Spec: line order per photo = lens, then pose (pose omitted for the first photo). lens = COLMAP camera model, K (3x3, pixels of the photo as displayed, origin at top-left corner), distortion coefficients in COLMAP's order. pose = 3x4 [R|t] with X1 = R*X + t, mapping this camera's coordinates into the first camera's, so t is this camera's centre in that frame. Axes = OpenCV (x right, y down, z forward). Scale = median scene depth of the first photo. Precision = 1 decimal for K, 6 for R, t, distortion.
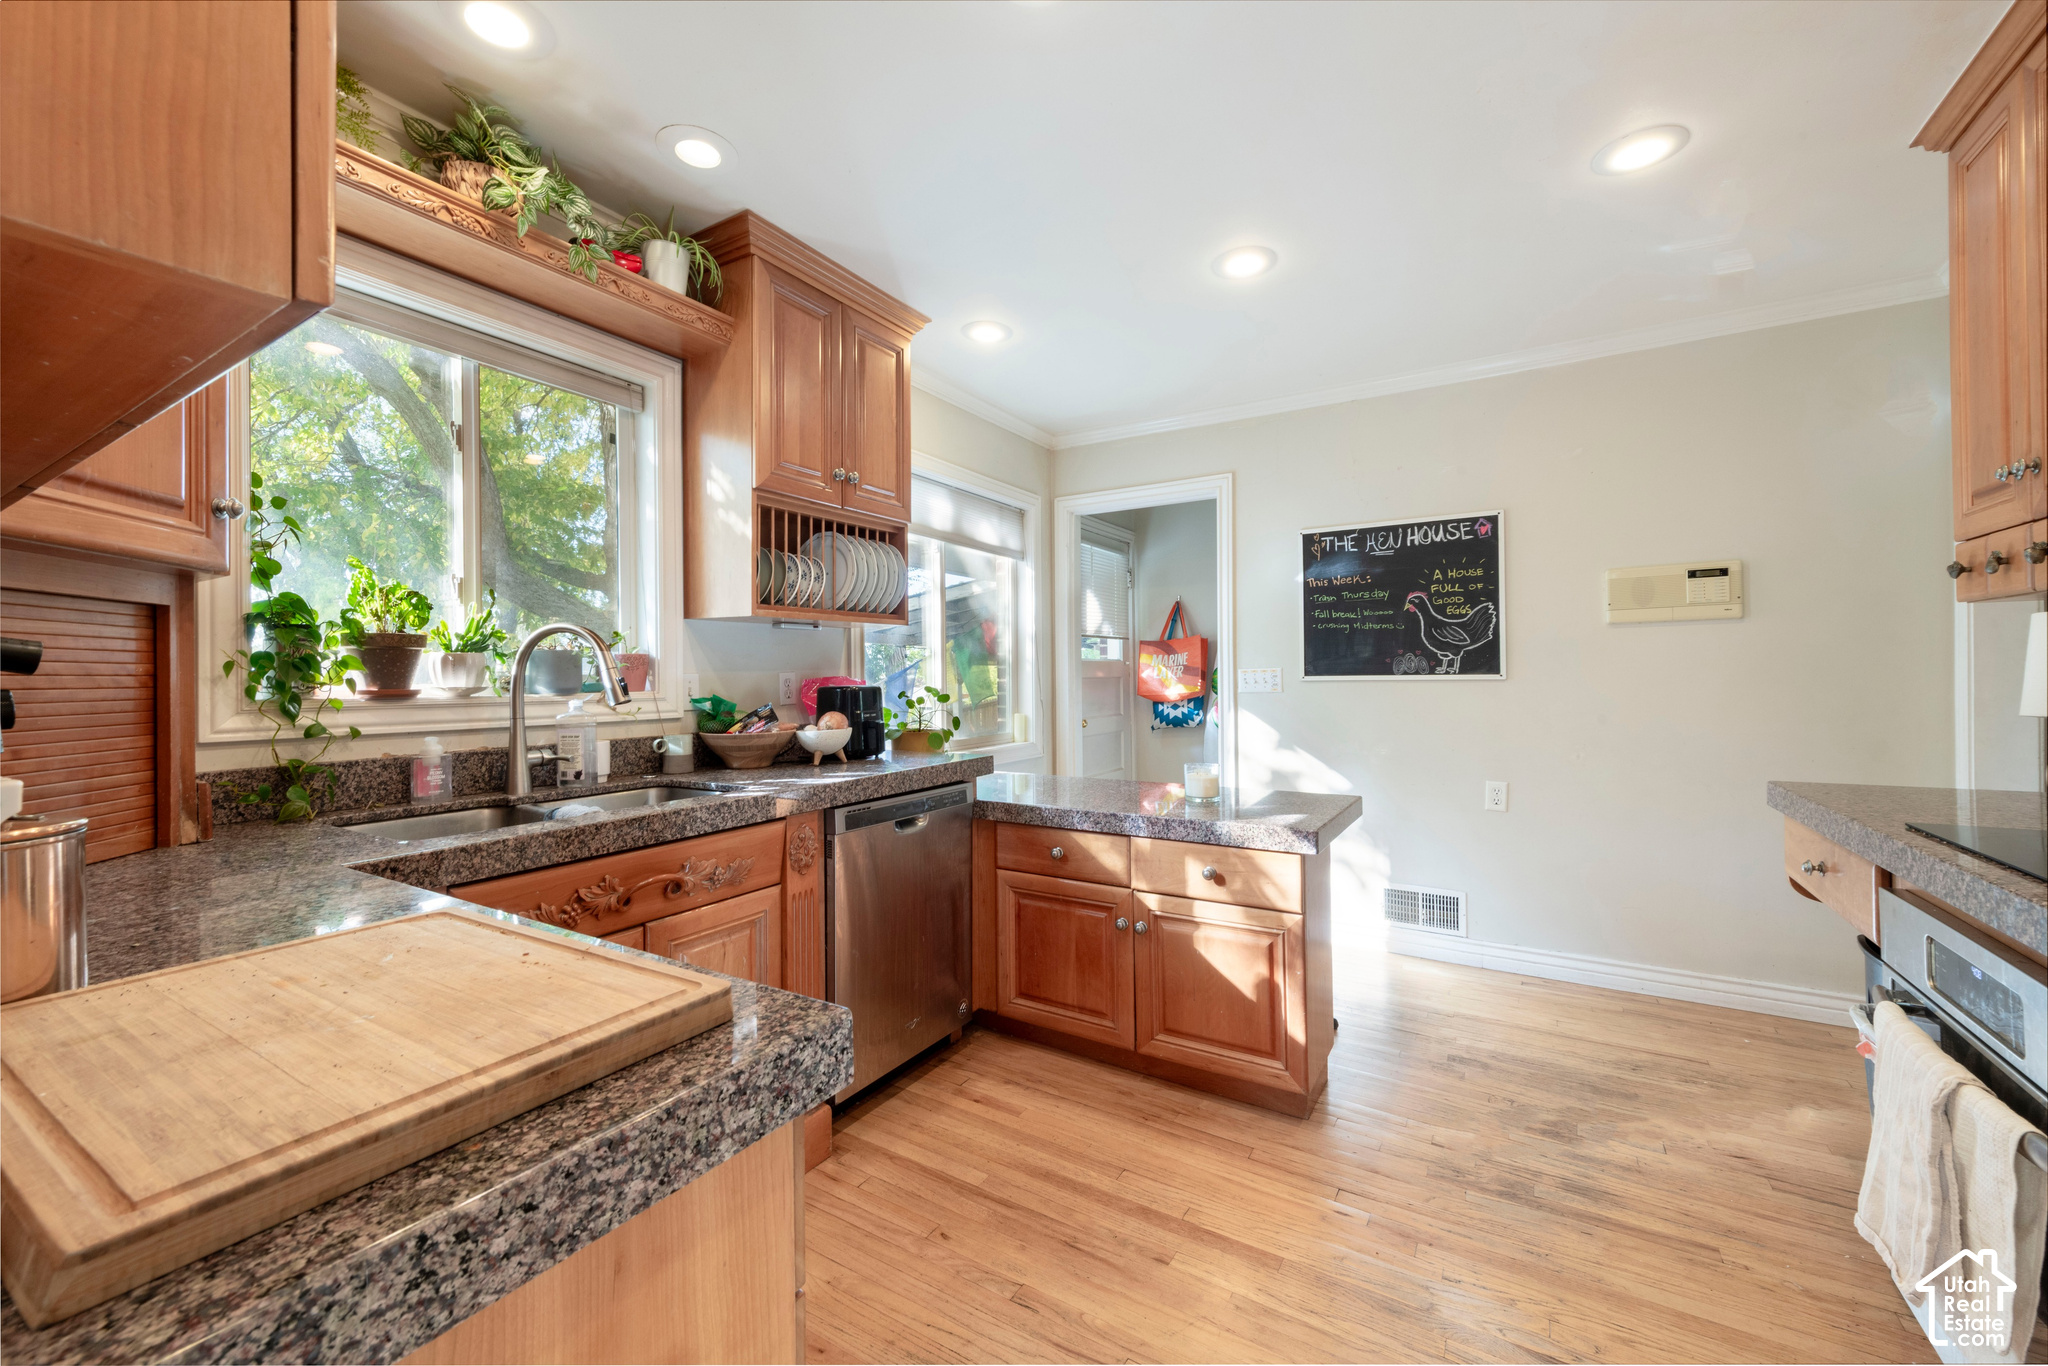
lens RADIAL K [[798.6, 0, 1027.4], [0, 798.6, 673.6], [0, 0, 1]] dist [0.002973, 0.000172]
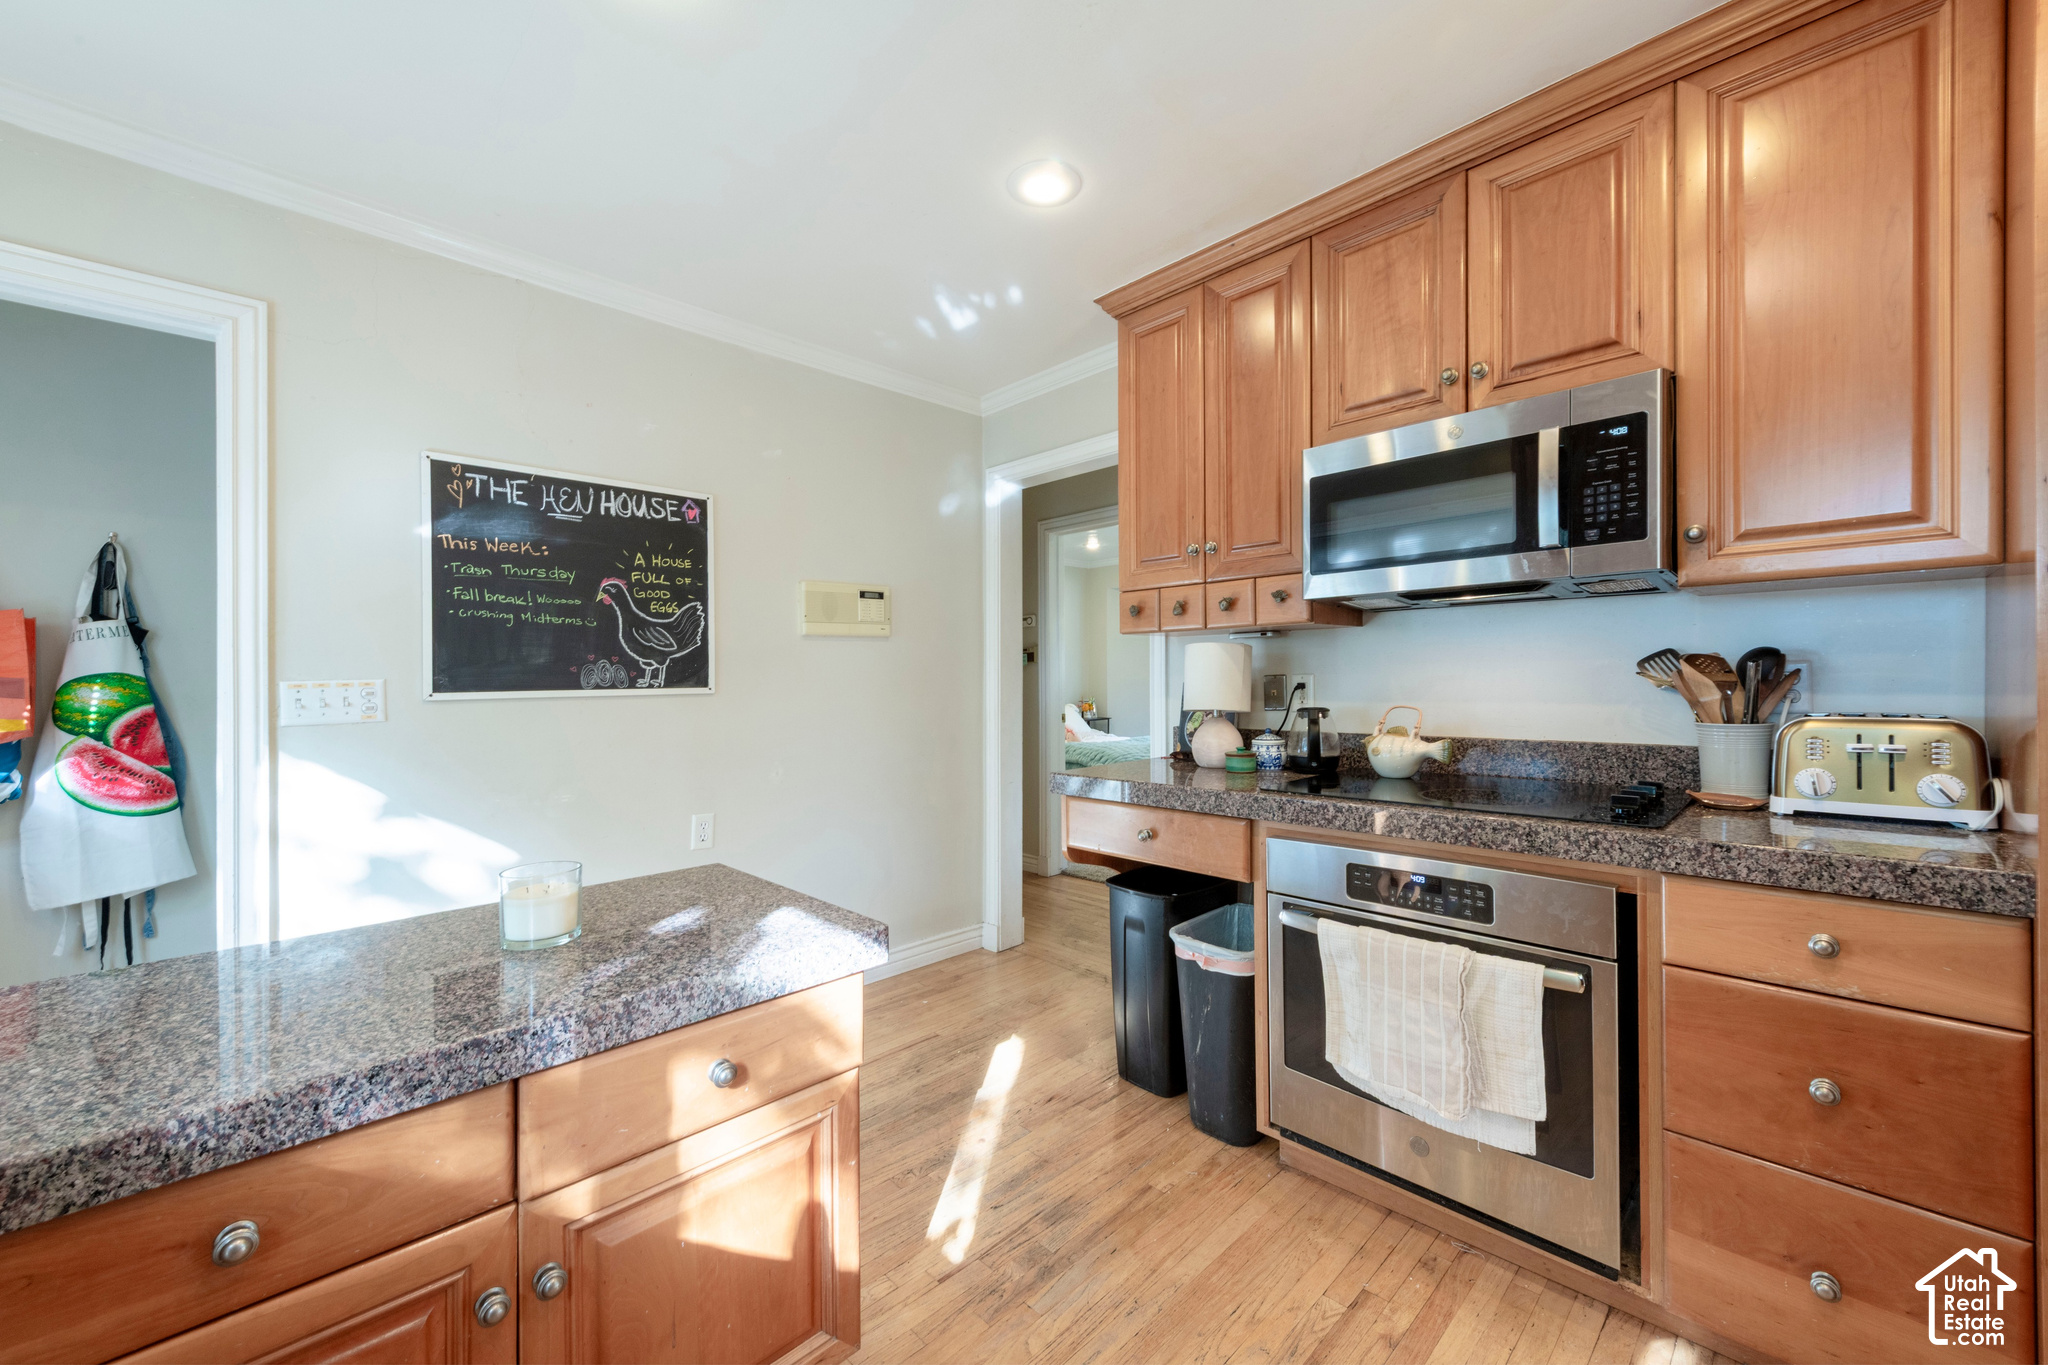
lens RADIAL K [[798.6, 0, 1030.1], [0, 798.6, 682.3], [0, 0, 1]] dist [0.002973, 0.000172]
pose [[0.243536, 0.002685, 0.969888, -0.149521], [0.009000, 0.999947, -0.005029, 0.002665], [-0.969850, 0.009954, 0.243499, 0.455248]]
